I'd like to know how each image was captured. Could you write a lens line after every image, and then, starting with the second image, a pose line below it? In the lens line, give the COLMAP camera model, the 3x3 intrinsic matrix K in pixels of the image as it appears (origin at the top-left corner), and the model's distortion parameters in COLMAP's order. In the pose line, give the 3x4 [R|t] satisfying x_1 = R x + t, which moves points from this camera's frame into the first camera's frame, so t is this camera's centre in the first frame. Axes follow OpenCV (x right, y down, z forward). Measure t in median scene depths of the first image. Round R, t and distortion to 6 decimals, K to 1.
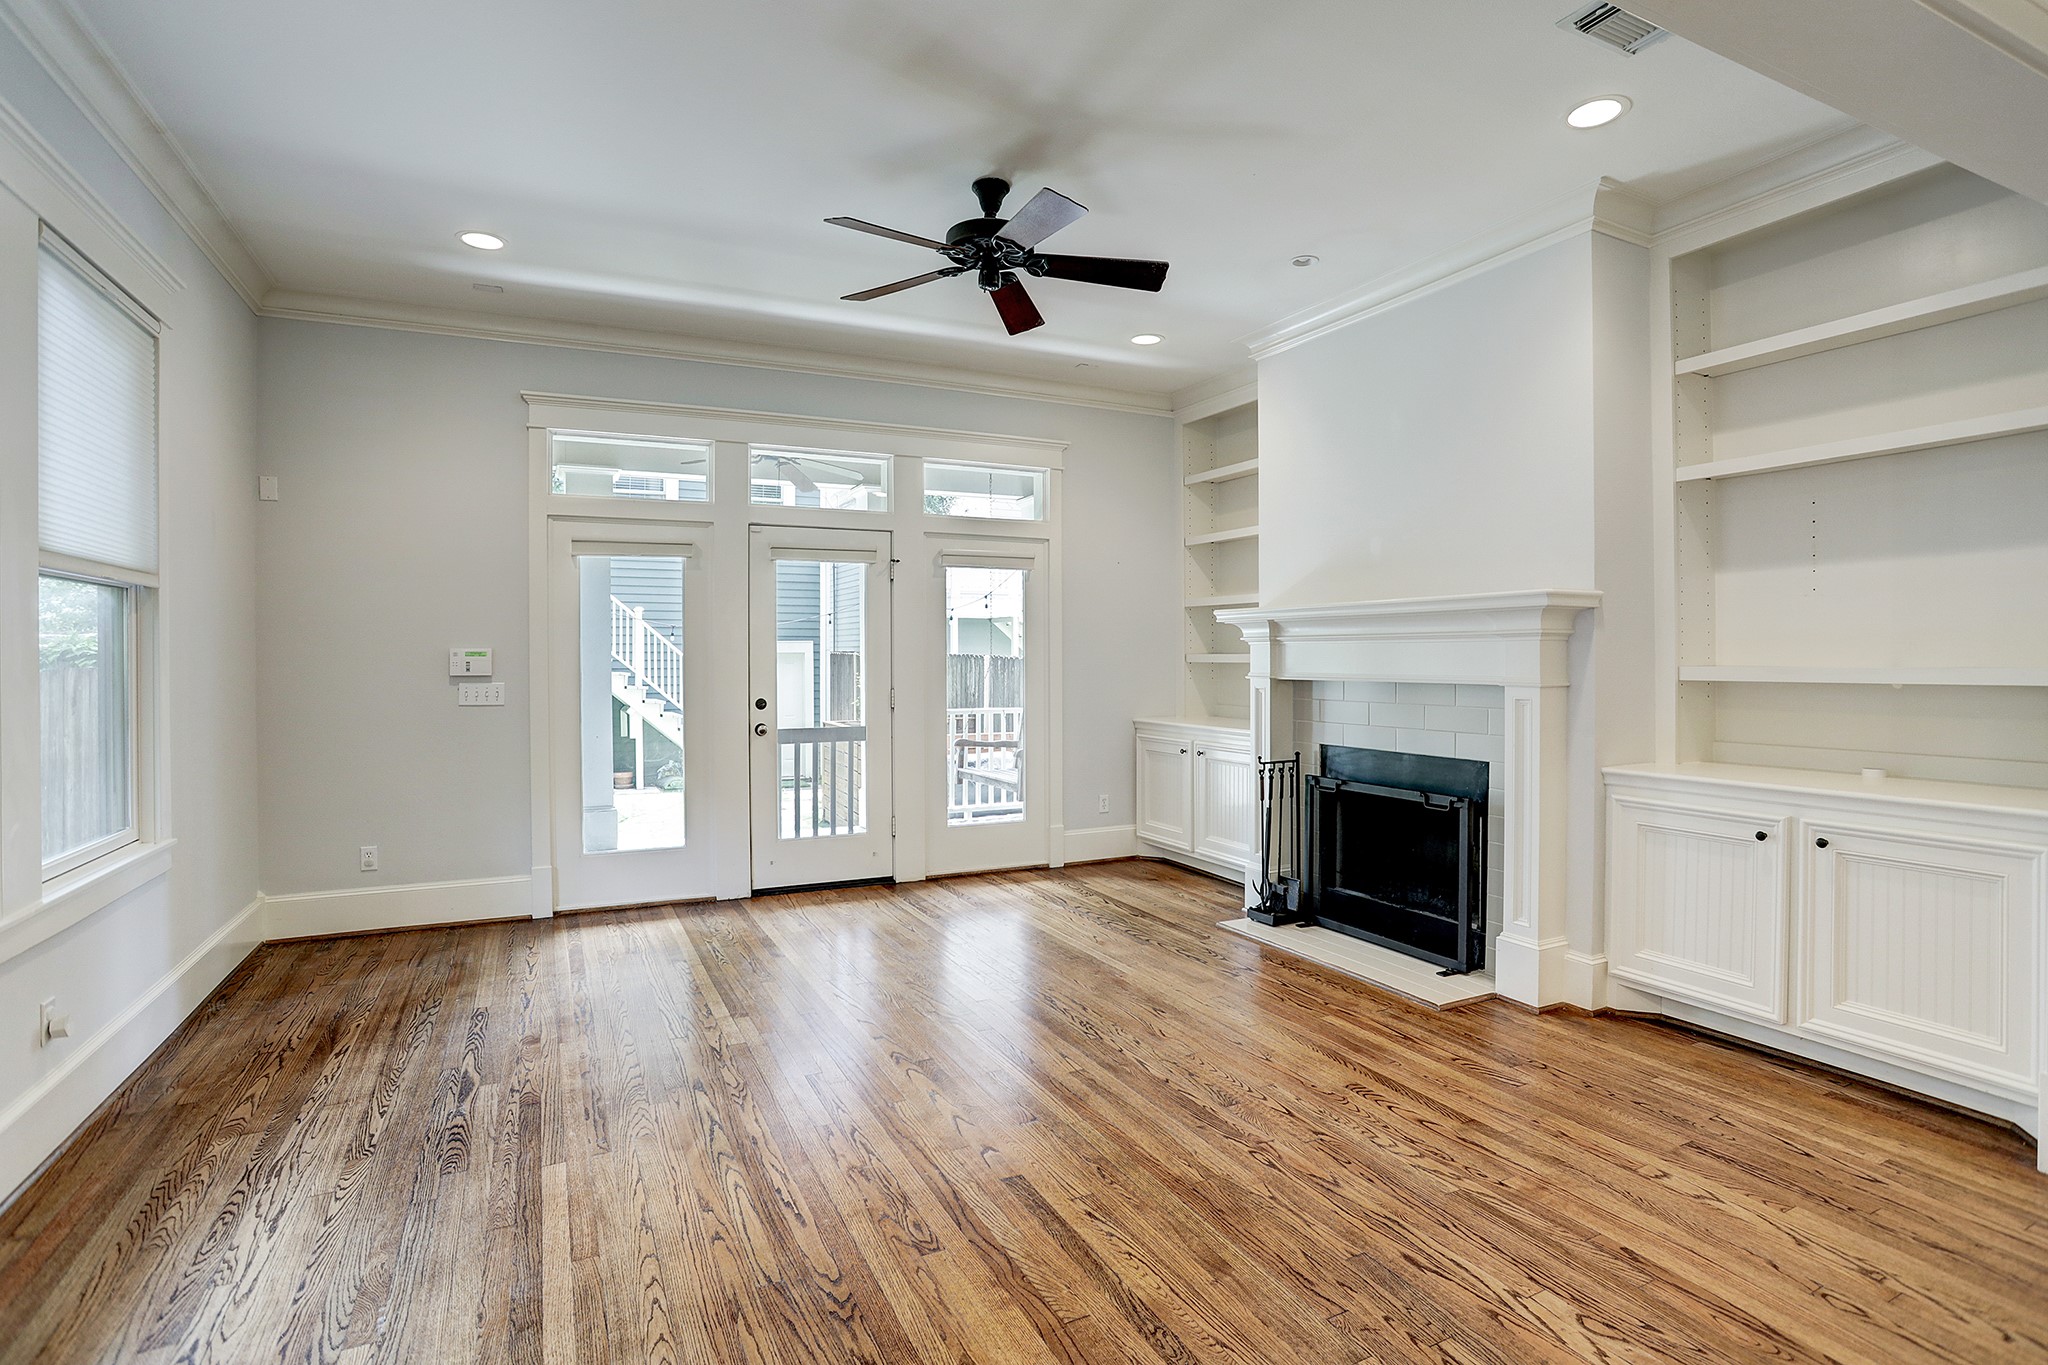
lens RADIAL K [[995.2, 0, 1036.7], [0, 995.2, 659.9], [0, 0, 1]] dist [-0.072595, 0.030256]
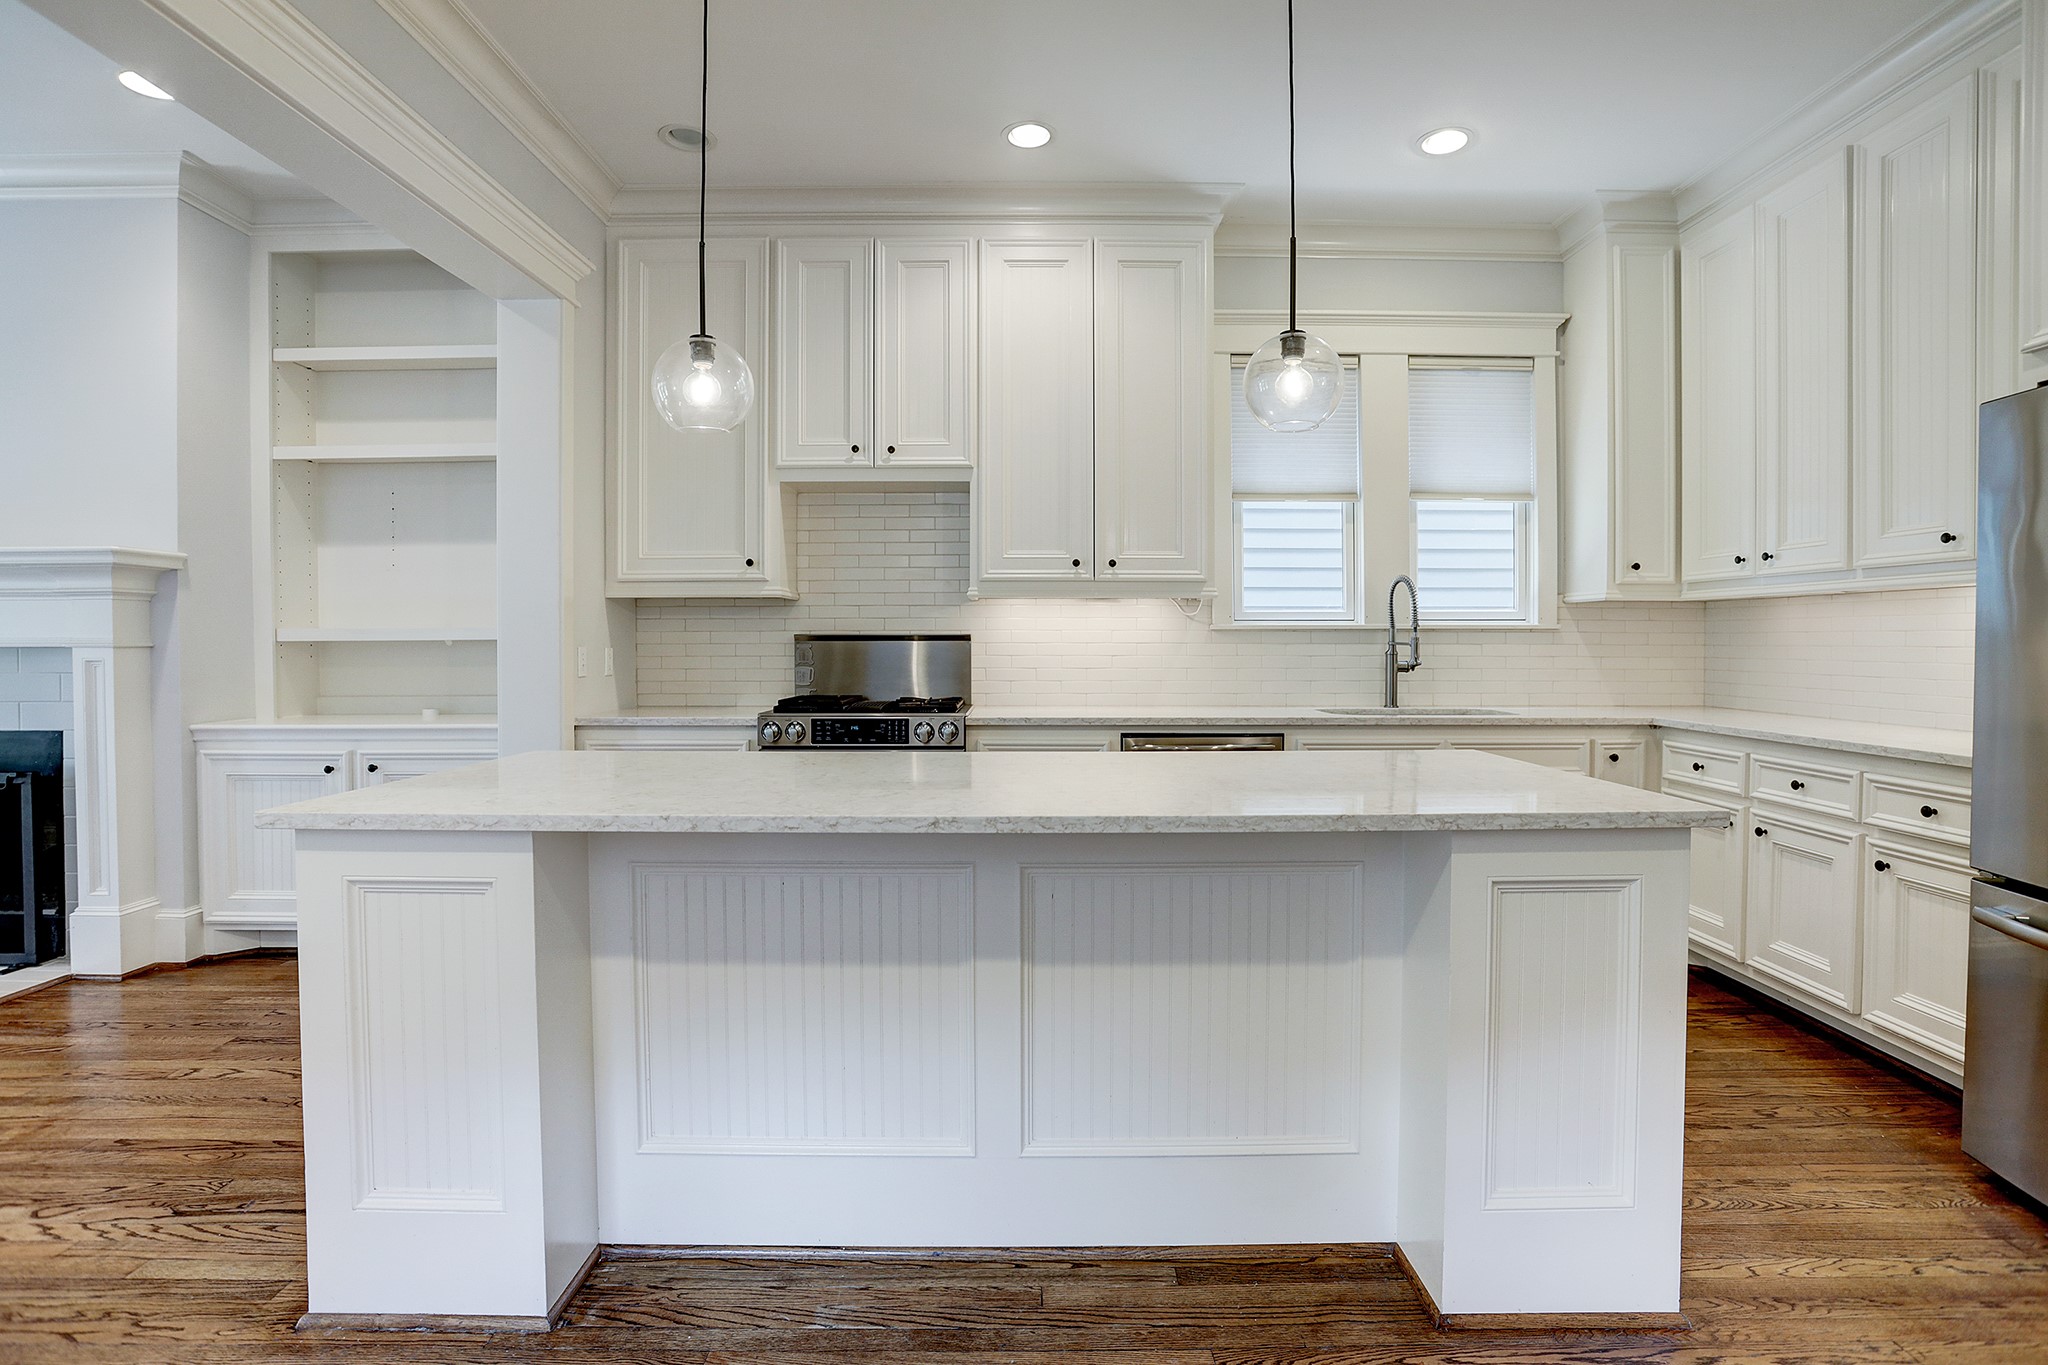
lens RADIAL K [[1002.8, 0, 1007.9], [0, 1002.8, 653.1], [0, 0, 1]] dist [-0.067778, 0.027259]
pose [[0.448227, -0.009840, 0.893866, 0.051346], [0.003592, 0.999951, 0.009207, 0.027565], [-0.893913, -0.000916, 0.448240, -0.230506]]
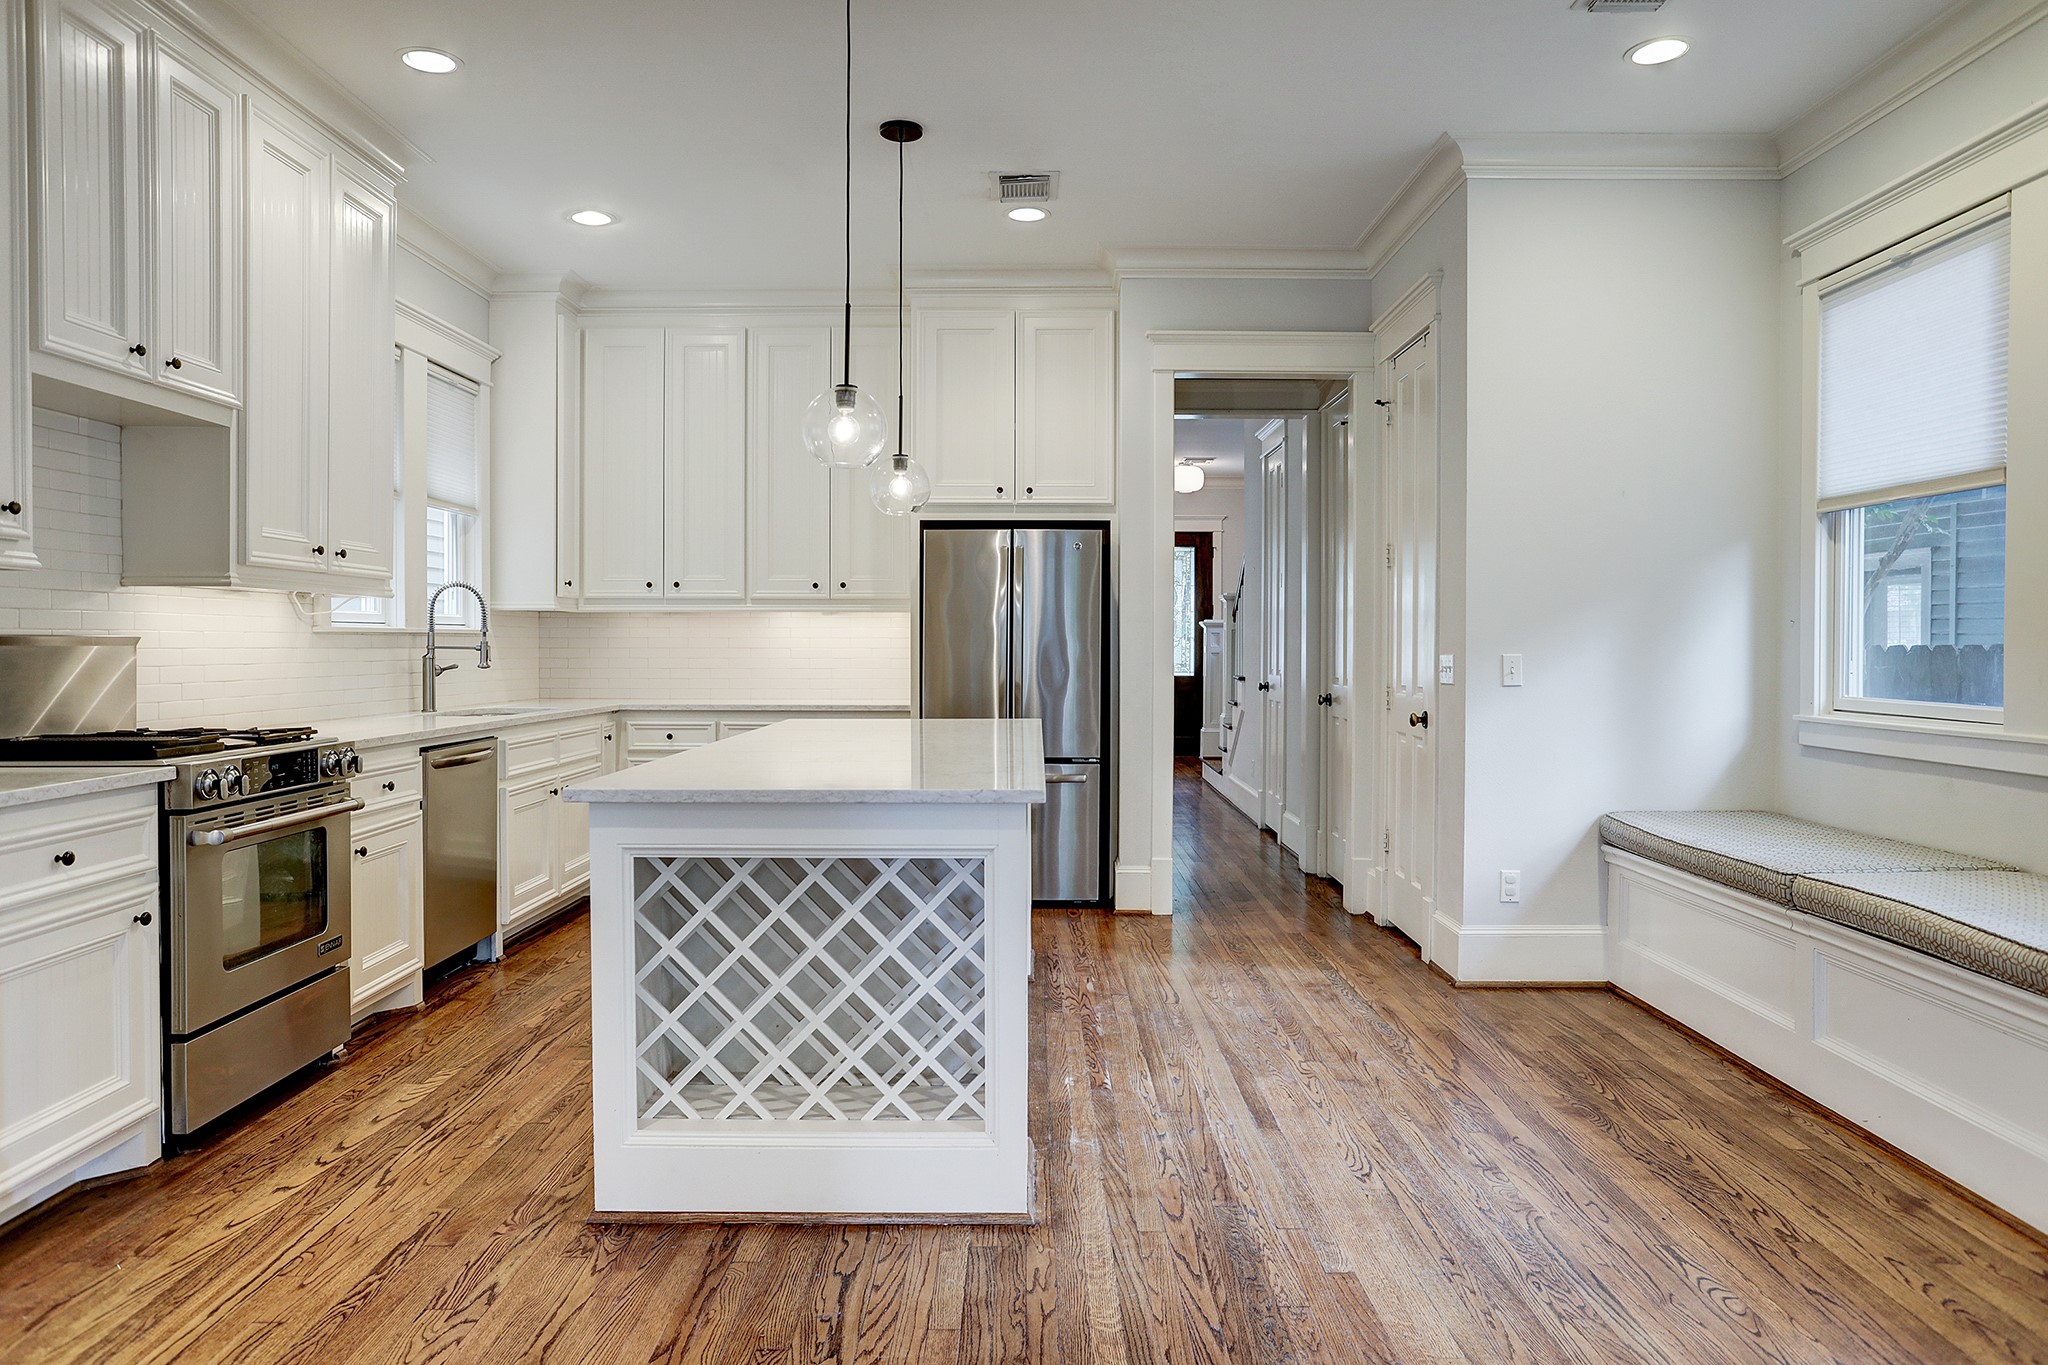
lens RADIAL K [[1337.8, 0, 1026.8], [0, 1337.8, 653.2], [0, 0, 1]] dist [-0.066880, 0.070146]
pose [[-0.891779, -0.001727, 0.452469, -0.027237], [0.003307, 0.999941, 0.010336, 0.021465], [-0.452460, 0.010714, -0.891720, 0.930518]]
